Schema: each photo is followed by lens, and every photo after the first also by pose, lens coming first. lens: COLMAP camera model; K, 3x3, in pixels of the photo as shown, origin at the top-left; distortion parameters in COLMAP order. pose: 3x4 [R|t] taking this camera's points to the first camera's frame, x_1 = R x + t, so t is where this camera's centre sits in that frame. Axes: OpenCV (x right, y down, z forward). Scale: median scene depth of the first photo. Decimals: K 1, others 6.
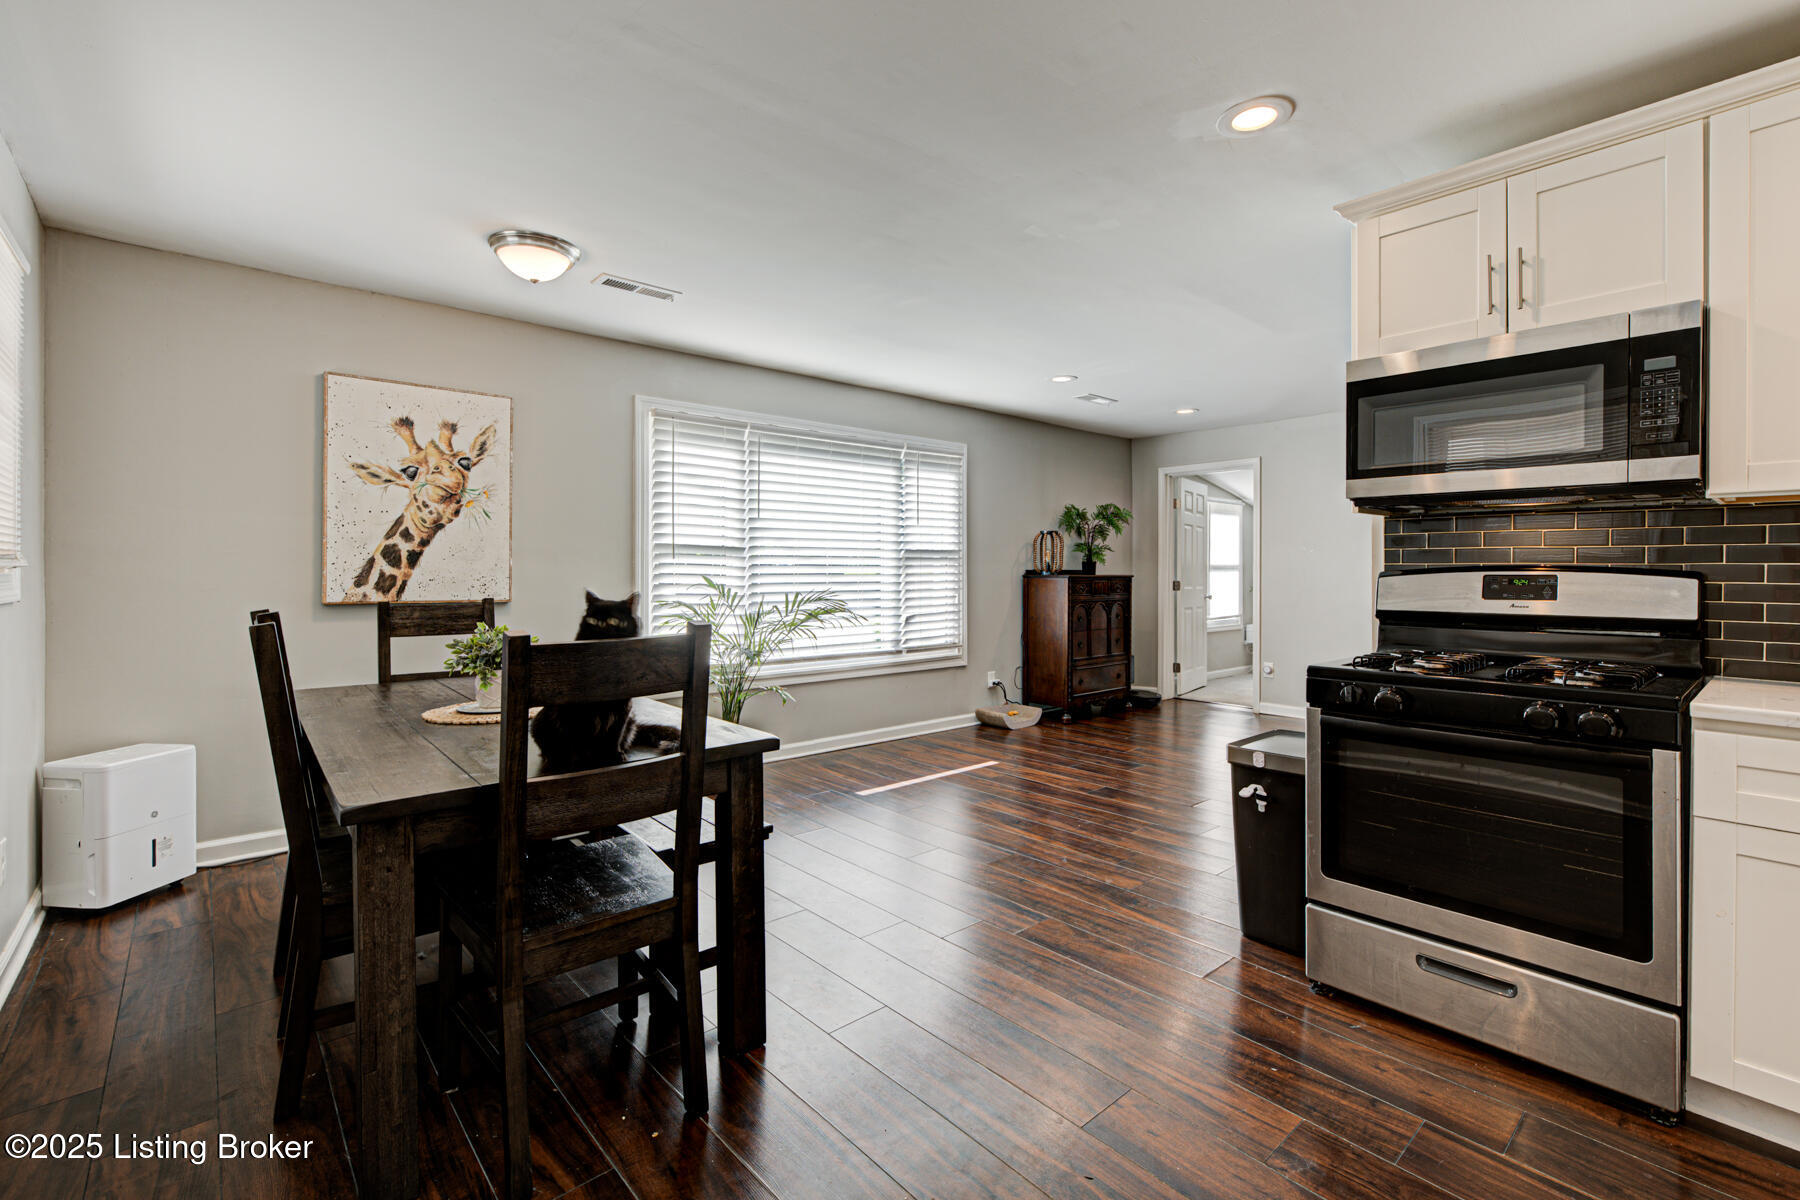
lens RADIAL K [[807.6, 0, 902.2], [0, 807.6, 586.8], [0, 0, 1]] dist [-0.000686, 0.000004]
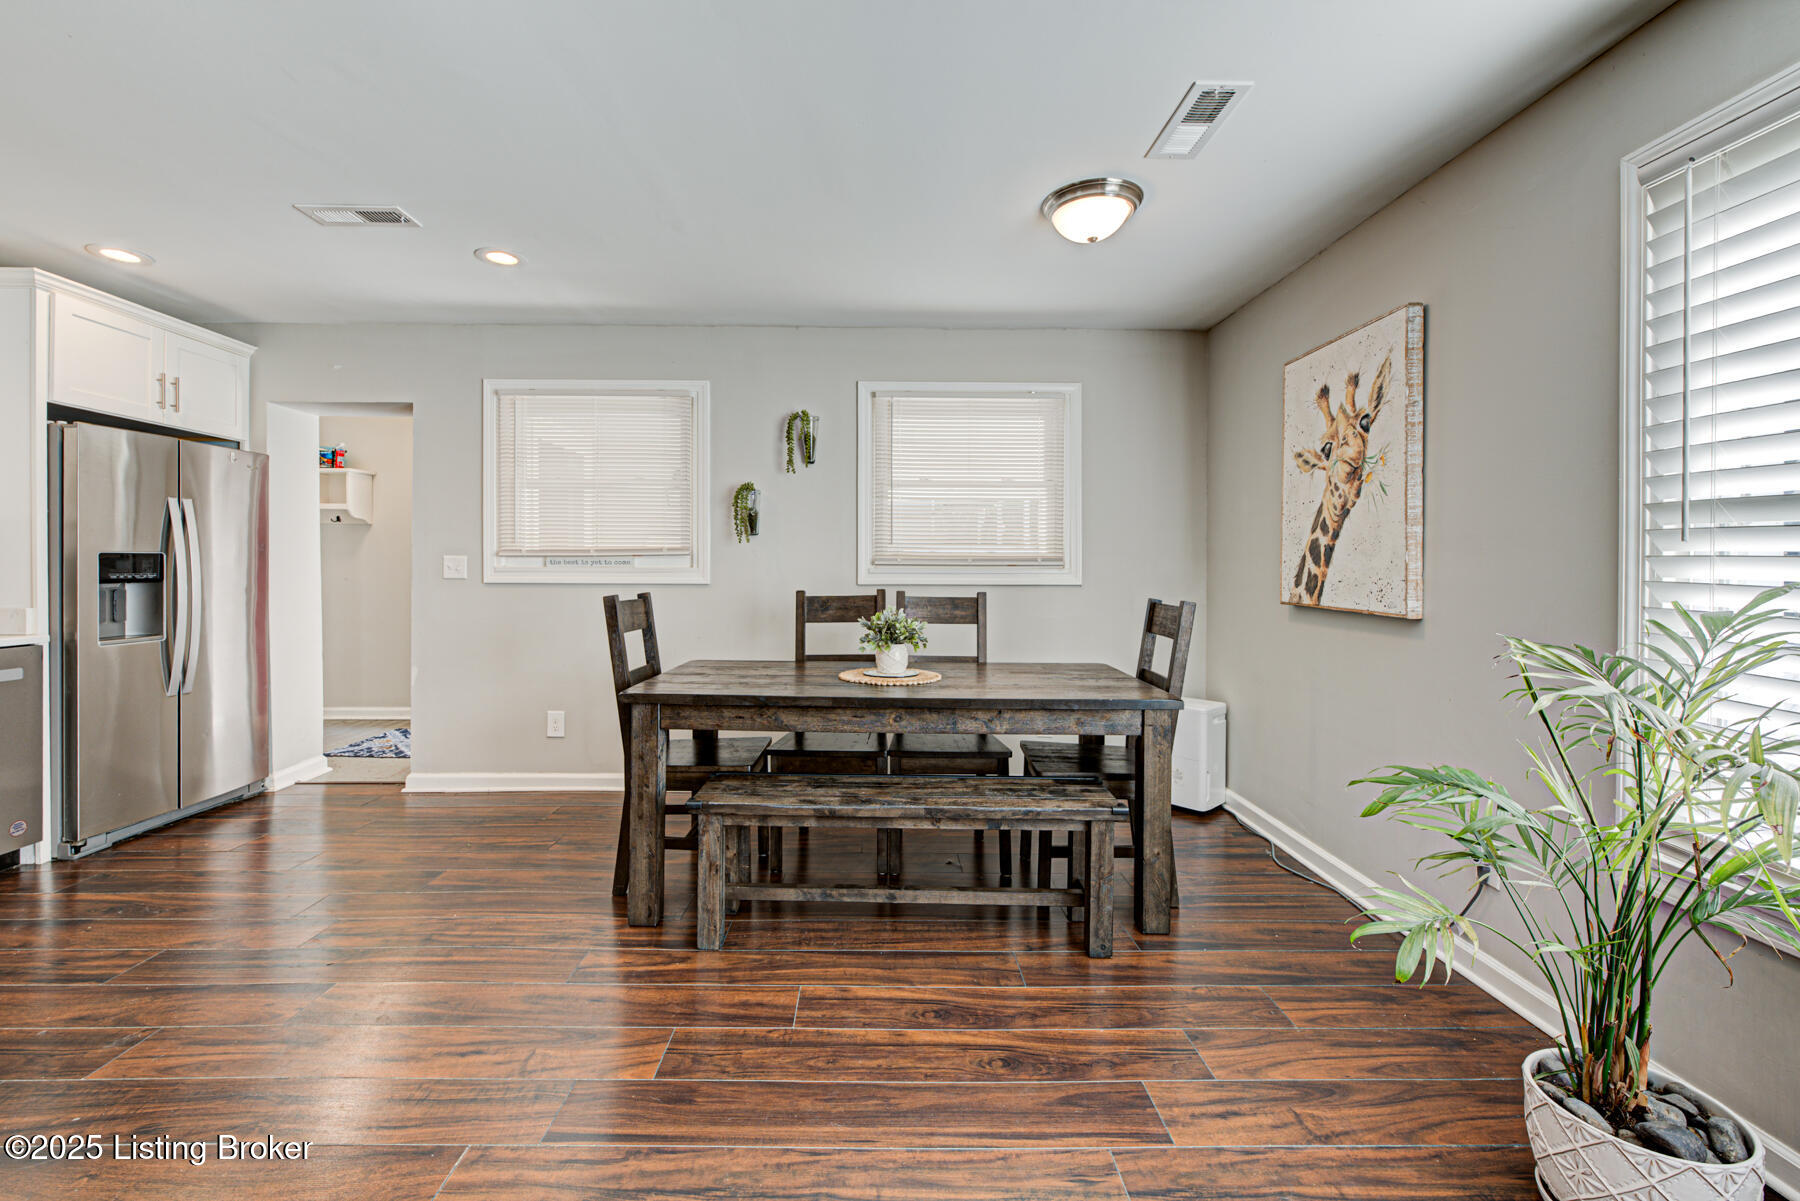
lens RADIAL K [[769.7, 0, 891.7], [0, 769.7, 566.0], [0, 0, 1]] dist [-0.004144, -0.000437]
pose [[-0.635019, -0.000256, -0.772496, 0.277866], [-0.014479, 0.999828, 0.011571, -0.026297], [0.772361, 0.018533, -0.634914, 1.149972]]
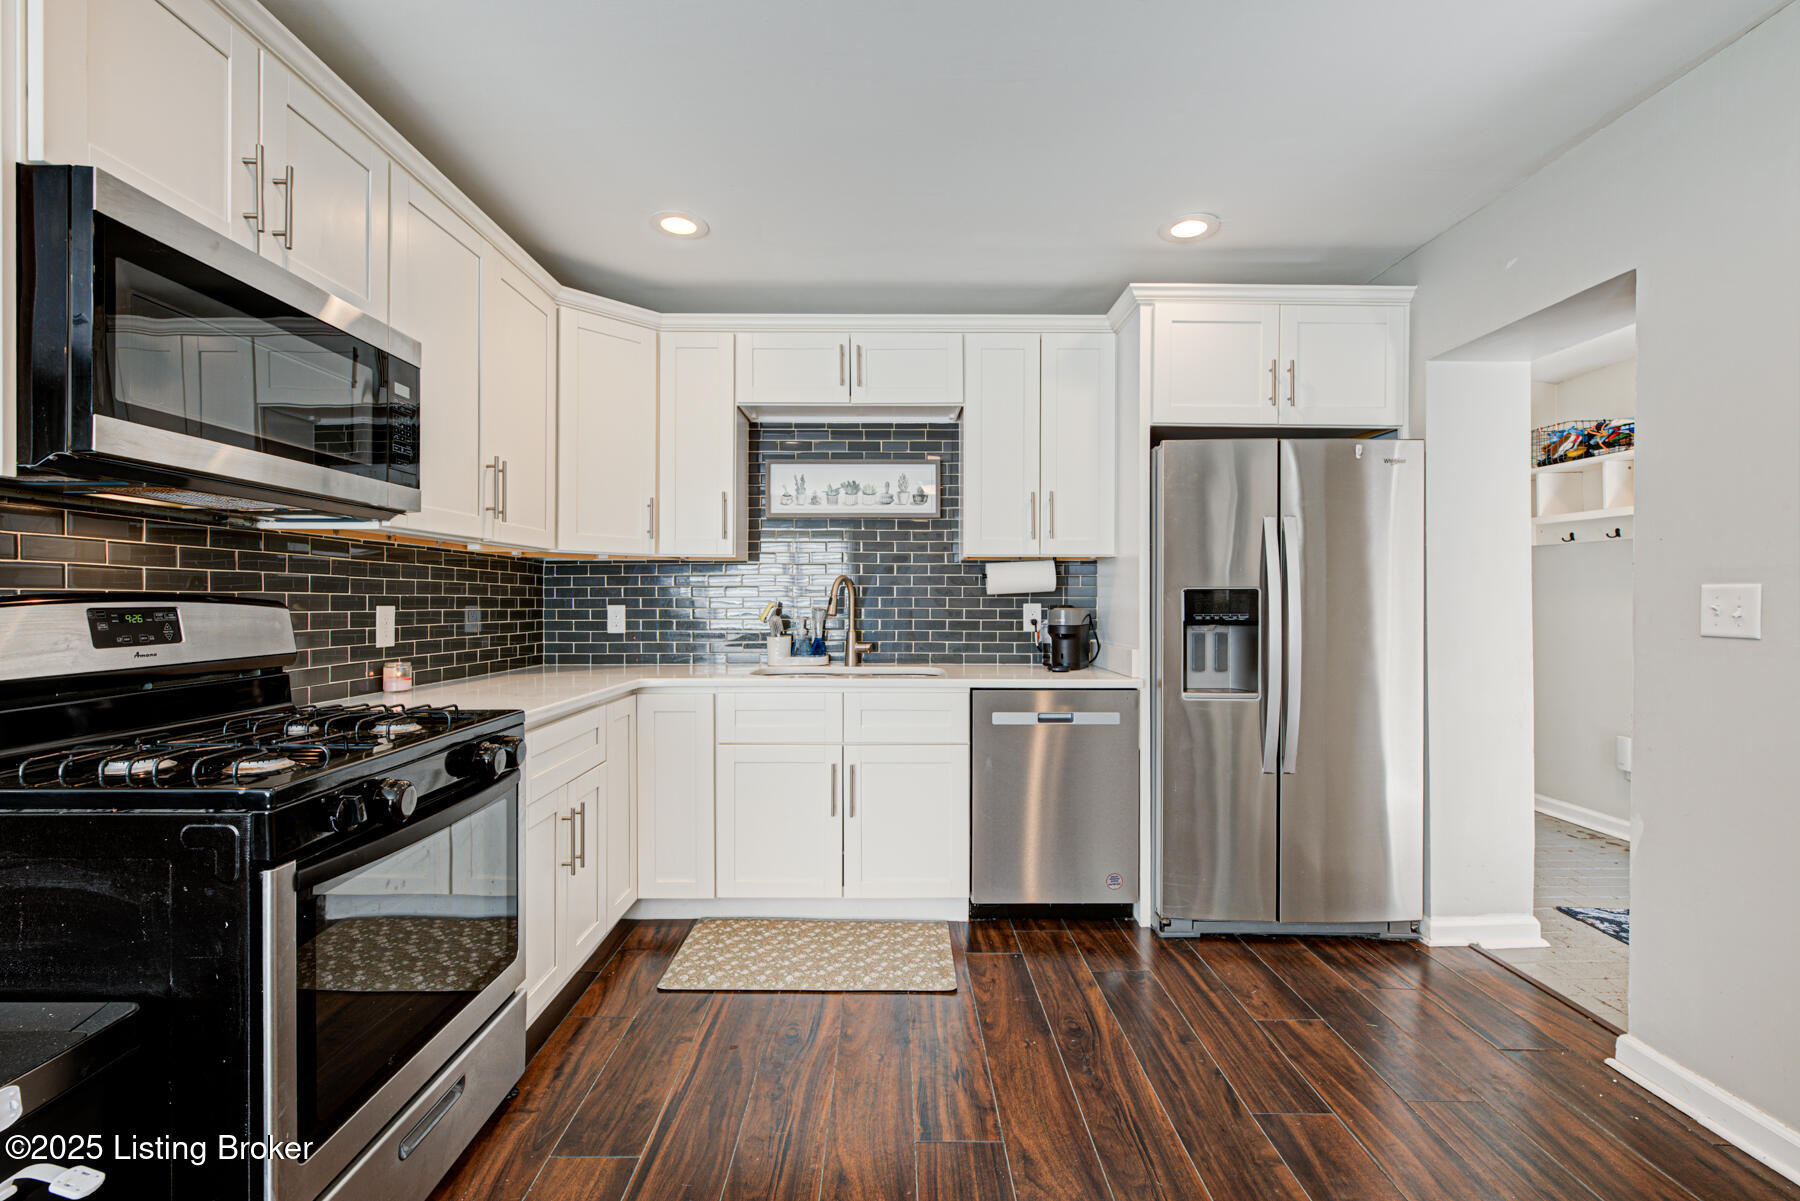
lens RADIAL K [[769.7, 0, 900.3], [0, 769.7, 608.5], [0, 0, 1]] dist [-0.004144, -0.000437]
pose [[-0.753757, -0.016270, 0.656952, -0.069518], [0.000074, 0.999691, 0.024843, -0.019140], [-0.657153, 0.018774, -0.753523, 0.696399]]
